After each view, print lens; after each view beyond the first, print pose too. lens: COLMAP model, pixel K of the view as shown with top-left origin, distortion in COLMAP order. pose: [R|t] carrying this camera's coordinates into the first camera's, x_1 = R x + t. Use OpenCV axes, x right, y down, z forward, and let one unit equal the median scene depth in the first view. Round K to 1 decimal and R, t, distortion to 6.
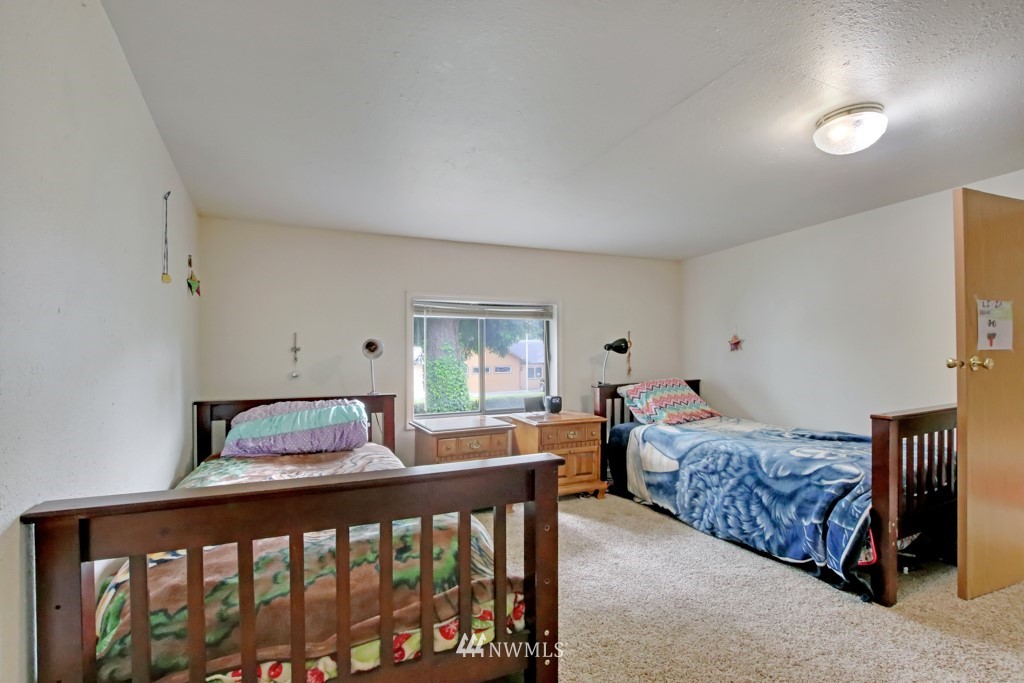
lens RADIAL K [[499.5, 0, 513.5], [0, 499.5, 342.0], [0, 0, 1]] dist [-0.022489, 0.003703]
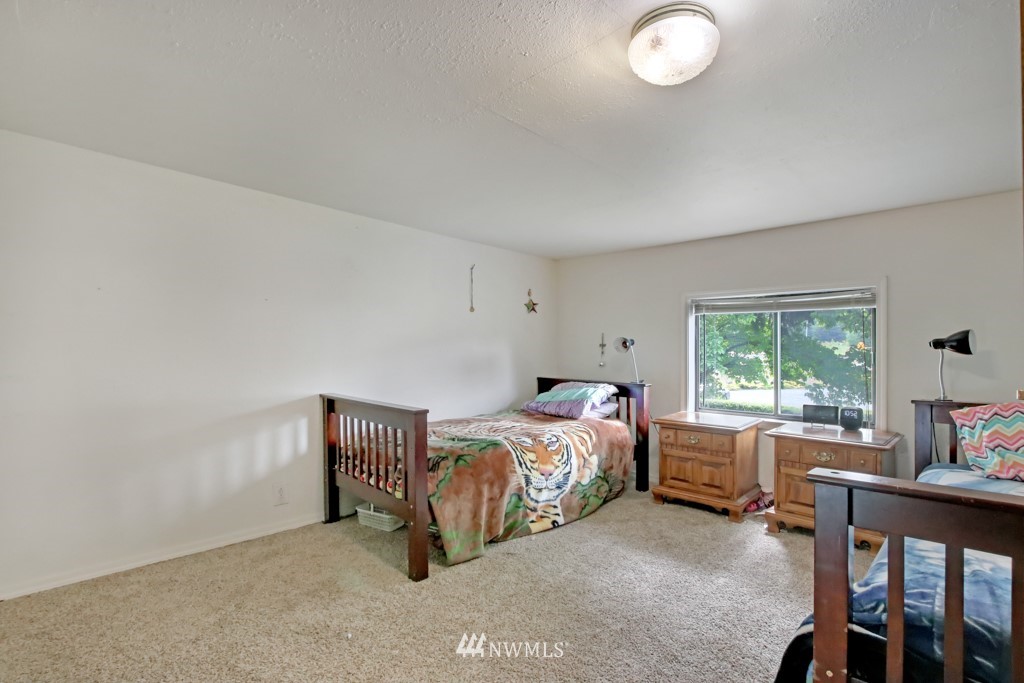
lens RADIAL K [[499.5, 0, 514.1], [0, 499.5, 343.2], [0, 0, 1]] dist [-0.022489, 0.003703]
pose [[0.324235, 0.000409, -0.945977, 0.763604], [0.012104, 0.999916, 0.004581, -0.000257], [0.945899, -0.012936, 0.324203, 0.331164]]
